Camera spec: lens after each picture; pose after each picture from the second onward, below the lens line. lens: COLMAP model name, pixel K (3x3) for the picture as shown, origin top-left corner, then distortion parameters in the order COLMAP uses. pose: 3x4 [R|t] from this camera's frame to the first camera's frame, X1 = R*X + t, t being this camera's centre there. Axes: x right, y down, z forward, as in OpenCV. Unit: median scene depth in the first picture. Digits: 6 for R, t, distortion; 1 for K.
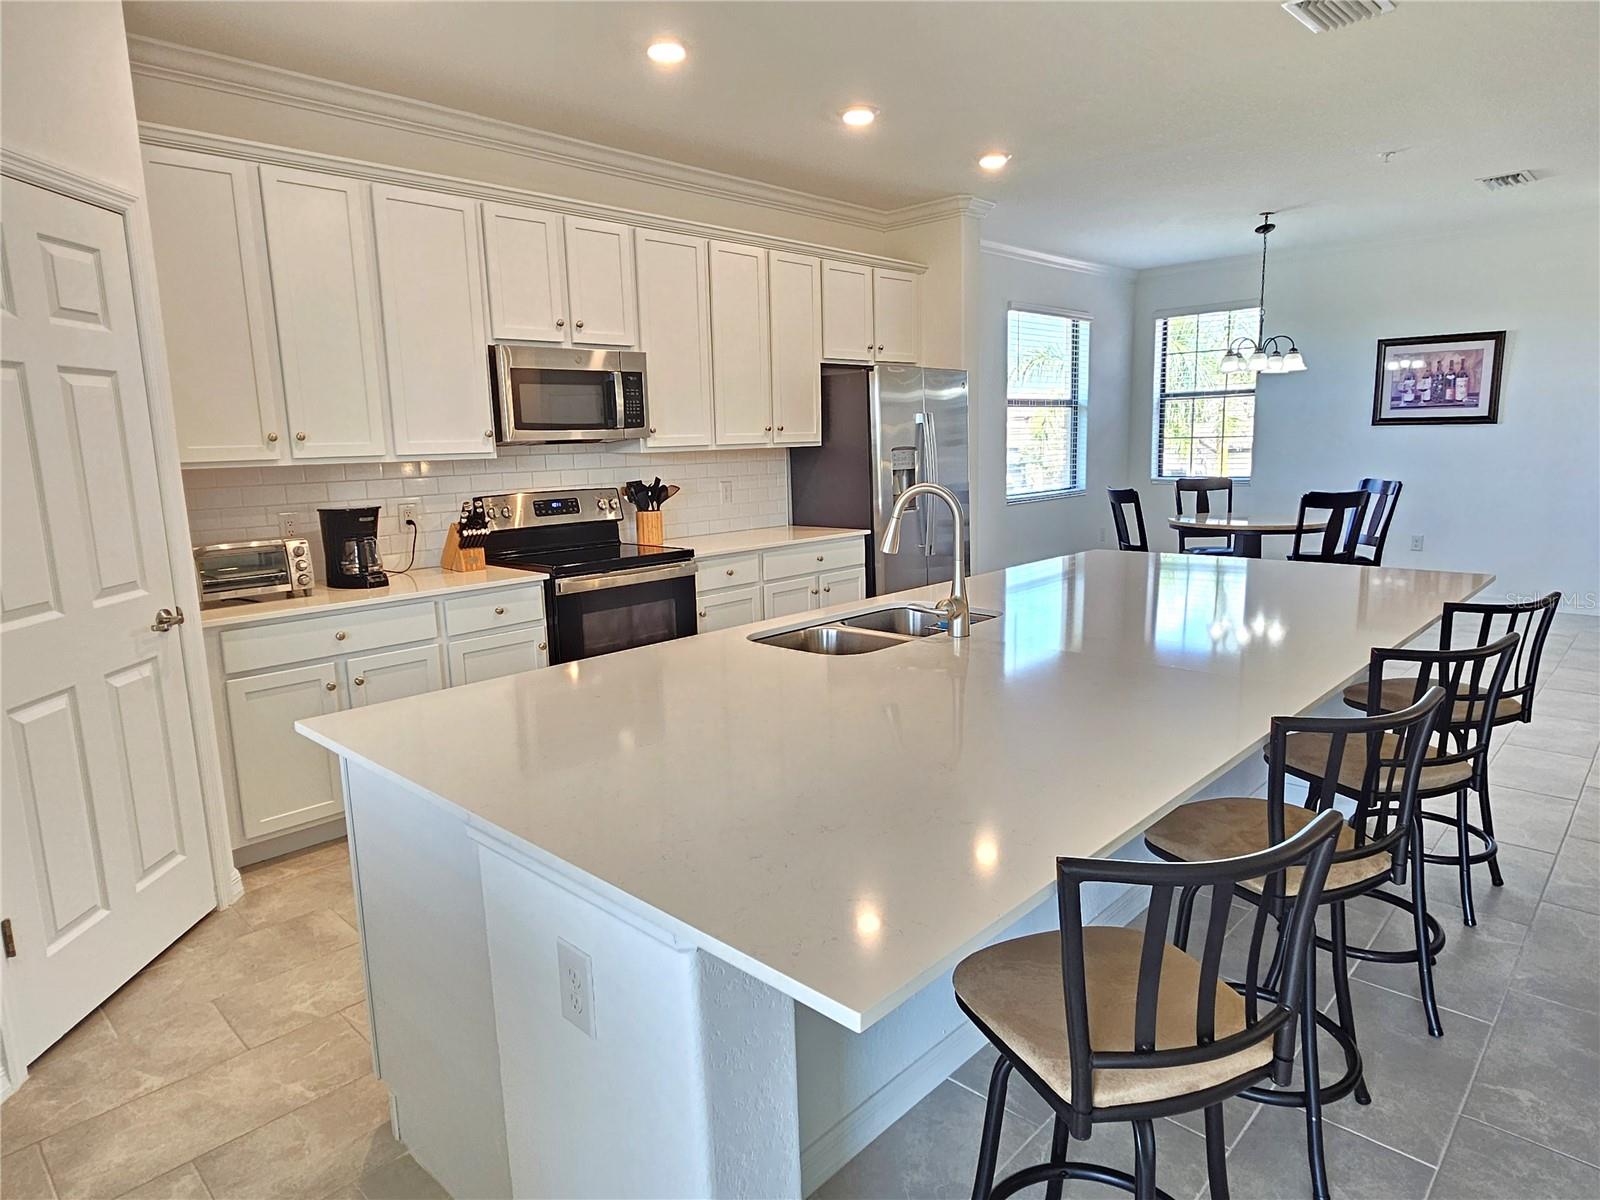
lens RADIAL K [[956.5, 0, 799.7], [0, 956.5, 592.3], [0, 0, 1]] dist [0.006852, 0.002573]
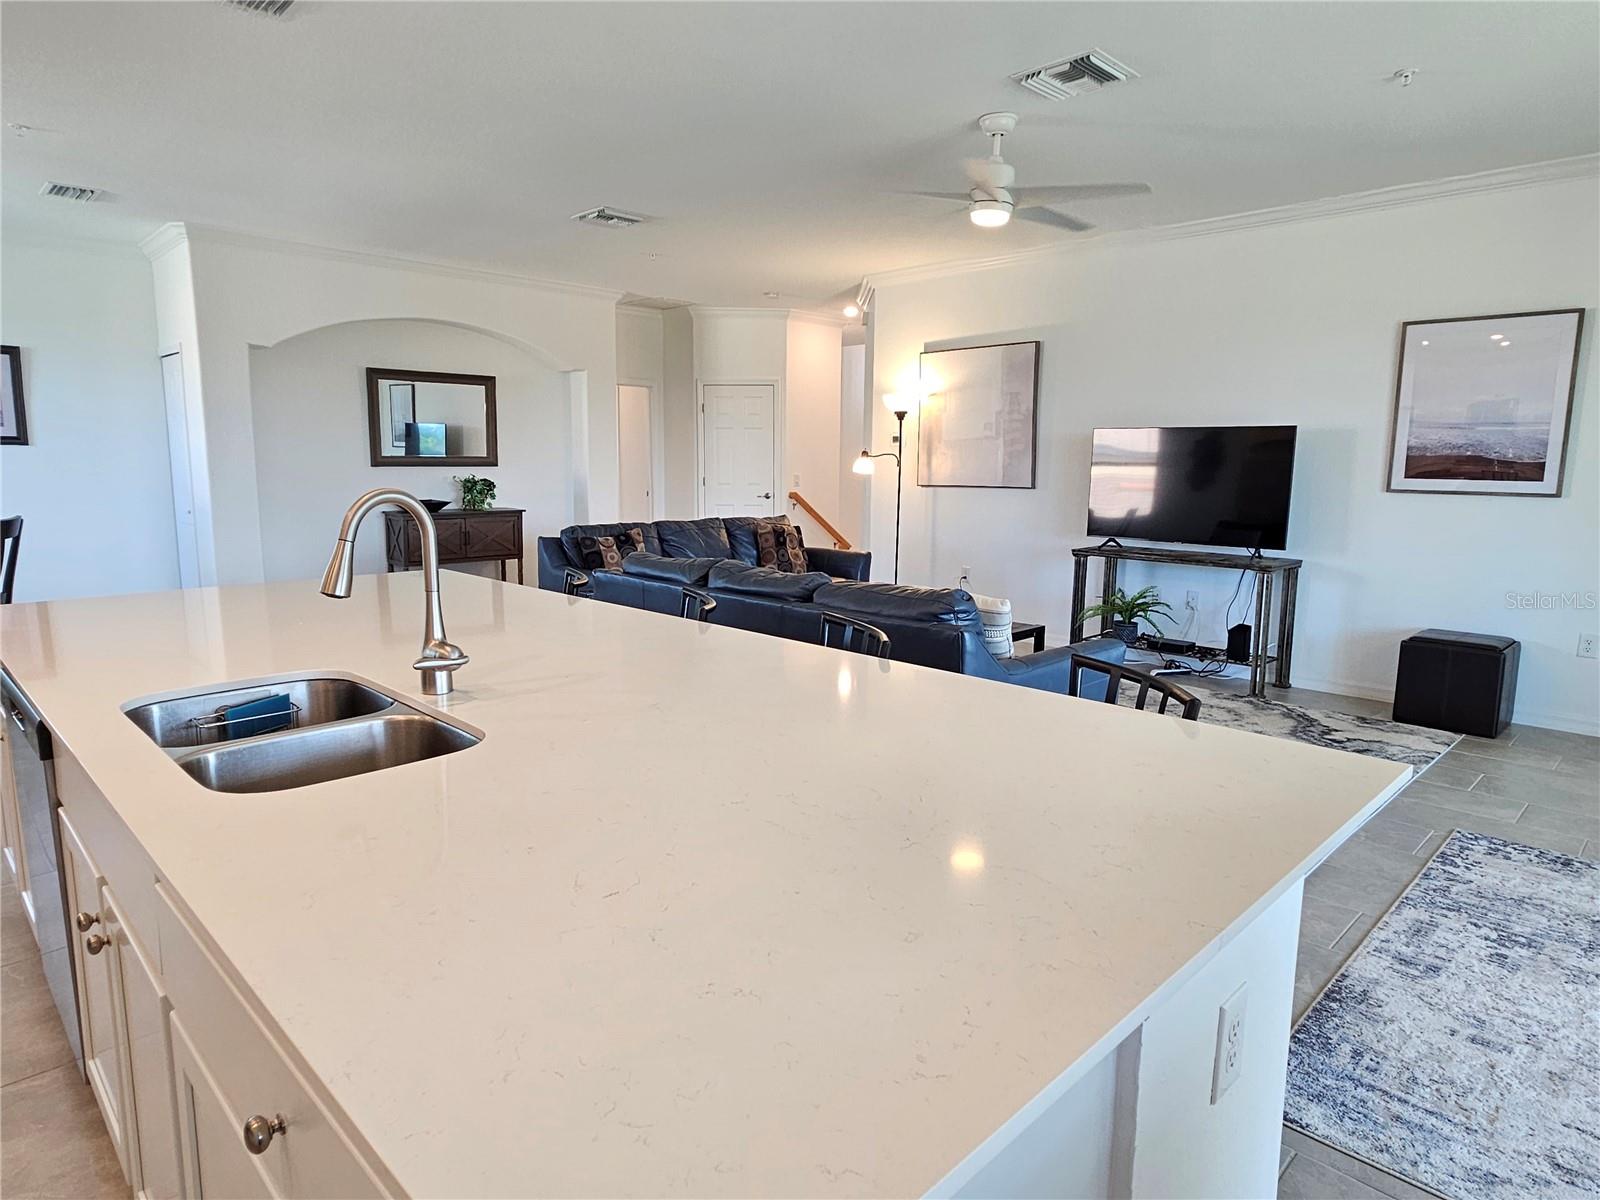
lens RADIAL K [[947.8, 0, 794.9], [0, 947.8, 595.0], [0, 0, 1]] dist [0.001174, 0.000584]
pose [[0.024474, -0.120318, 0.992434, -0.243837], [0.150831, 0.981811, 0.115310, -0.032809], [-0.988257, 0.146867, 0.042176, 0.307367]]
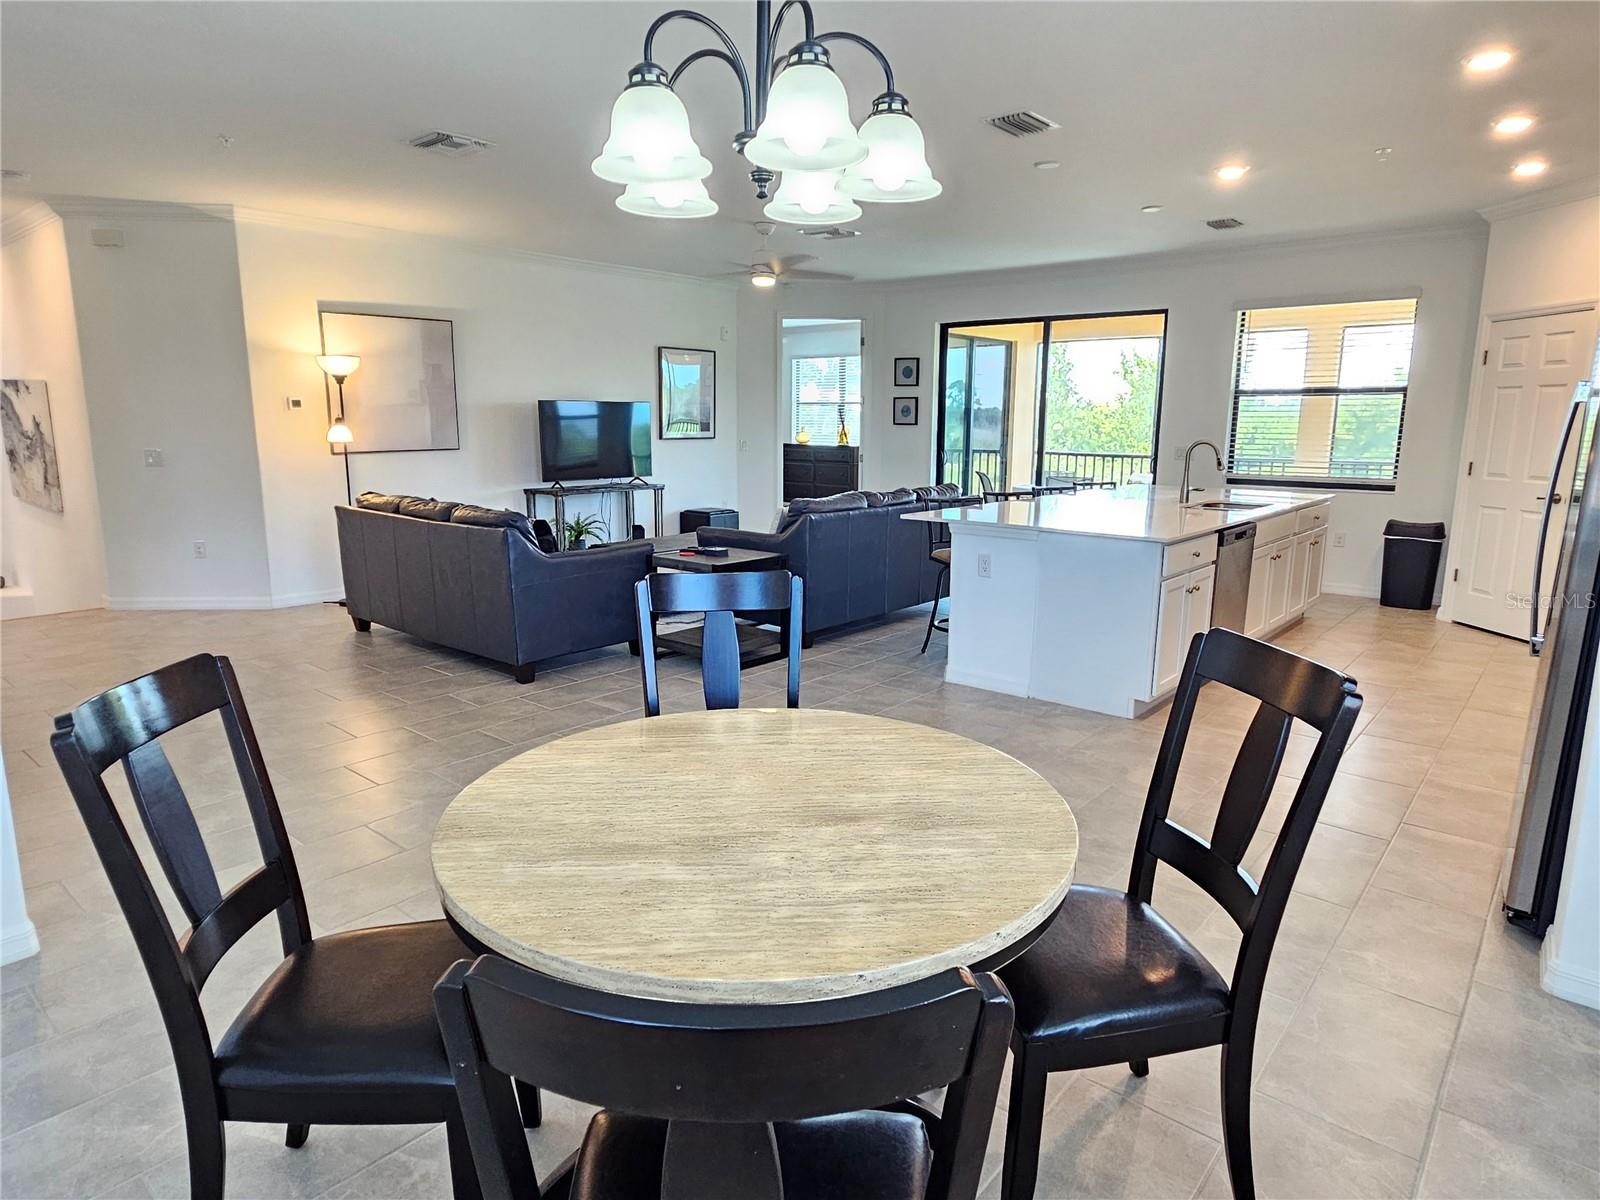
lens RADIAL K [[947.8, 0, 794.9], [0, 947.8, 595.0], [0, 0, 1]] dist [0.001174, 0.000584]
pose [[-0.998424, 0.029367, -0.047830, 0.563564], [0.011346, 0.940204, 0.340424, -0.251400], [0.054967, 0.339344, -0.939055, 1.462158]]
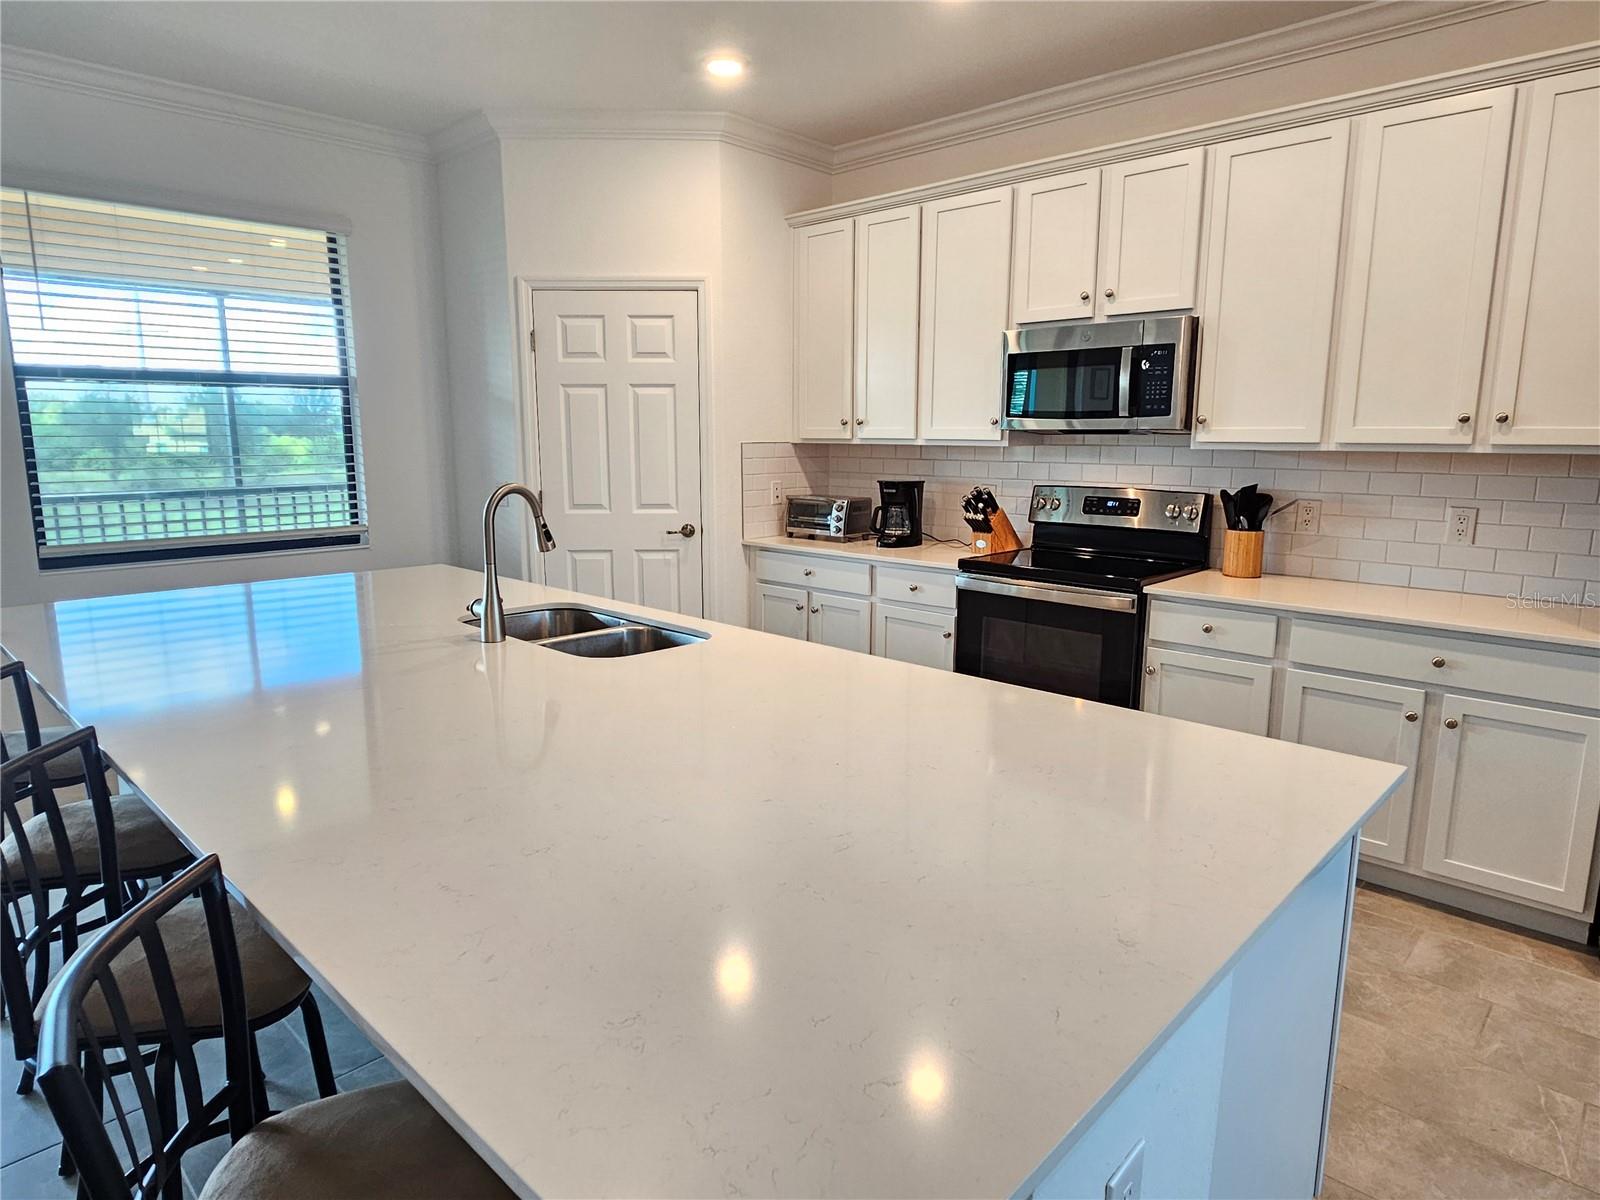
lens RADIAL K [[947.8, 0, 794.9], [0, 947.8, 595.0], [0, 0, 1]] dist [0.001174, 0.000584]
pose [[-0.000267, 0.196509, -0.980502, 0.489482], [-0.162955, 0.967388, 0.193925, -0.105837], [0.986633, 0.159830, 0.031764, 0.564826]]
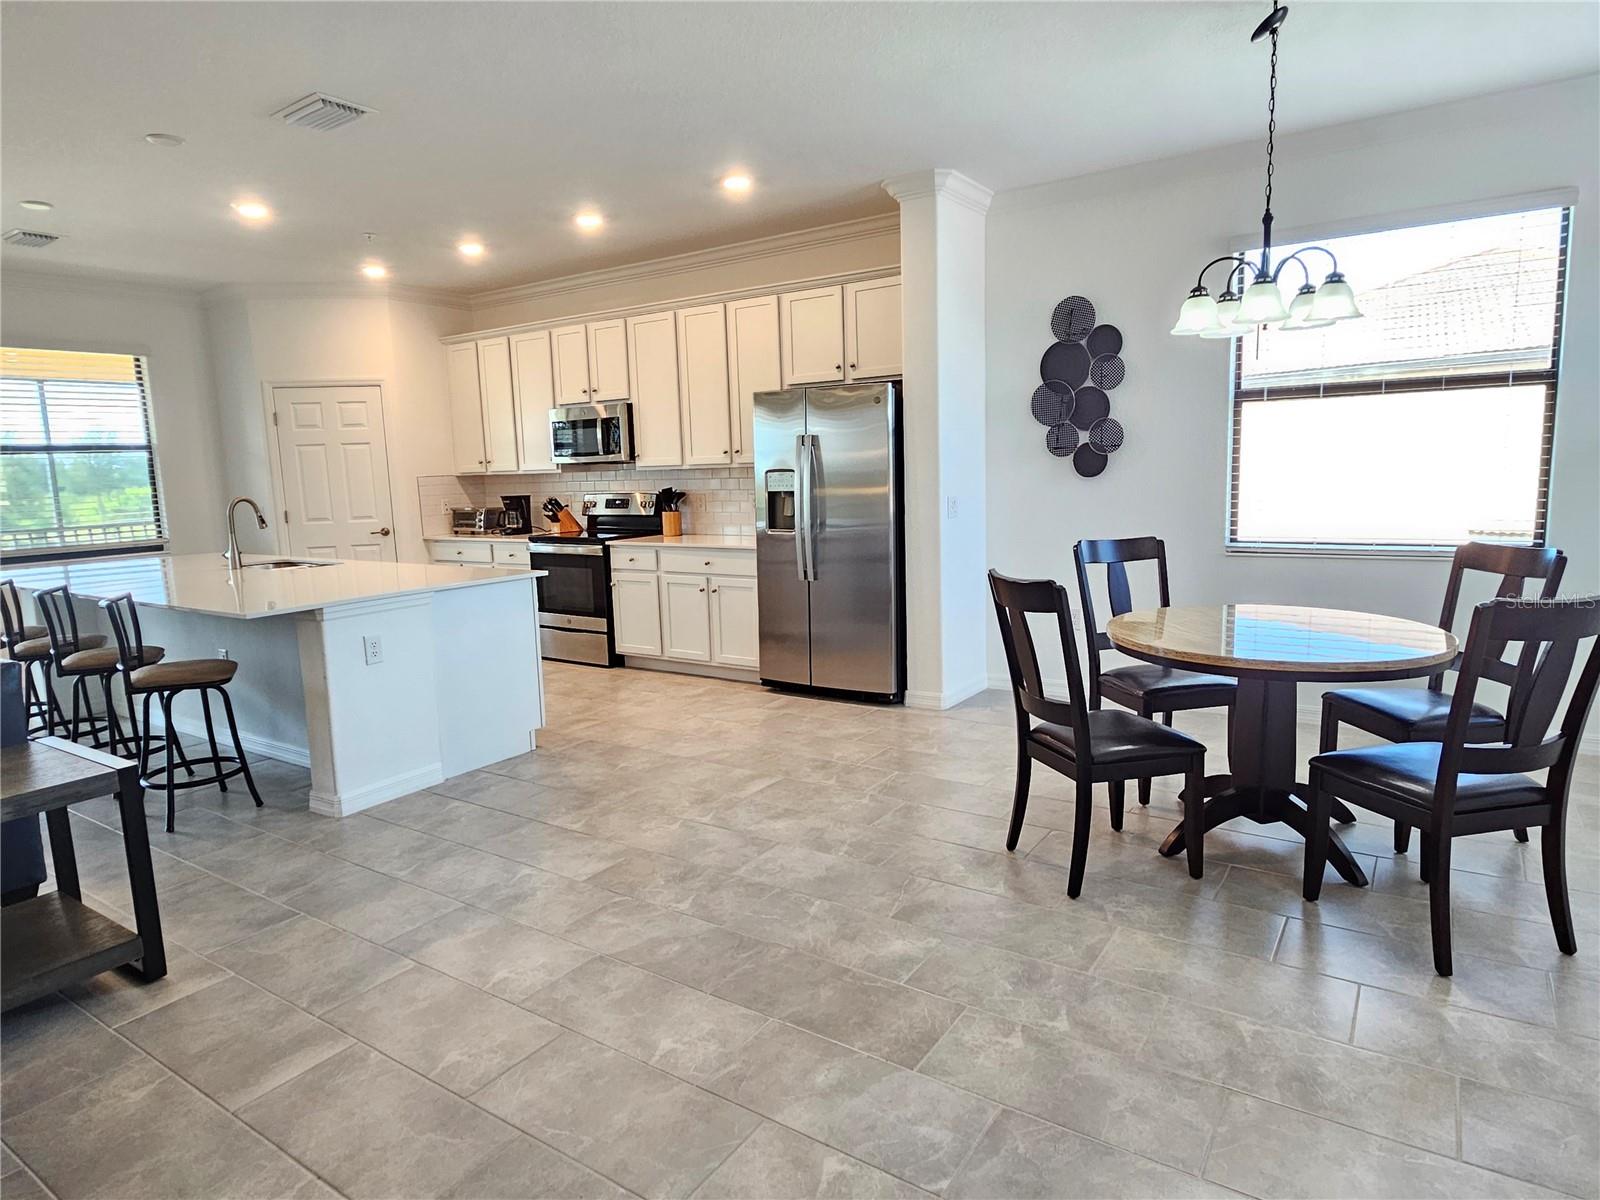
lens RADIAL K [[947.8, 0, 794.9], [0, 947.8, 595.0], [0, 0, 1]] dist [0.001174, 0.000584]
pose [[0.168519, 0.156926, -0.973127, 1.077296], [-0.130800, 0.982075, 0.135718, -0.153916], [0.976981, 0.104414, 0.186025, 0.813301]]
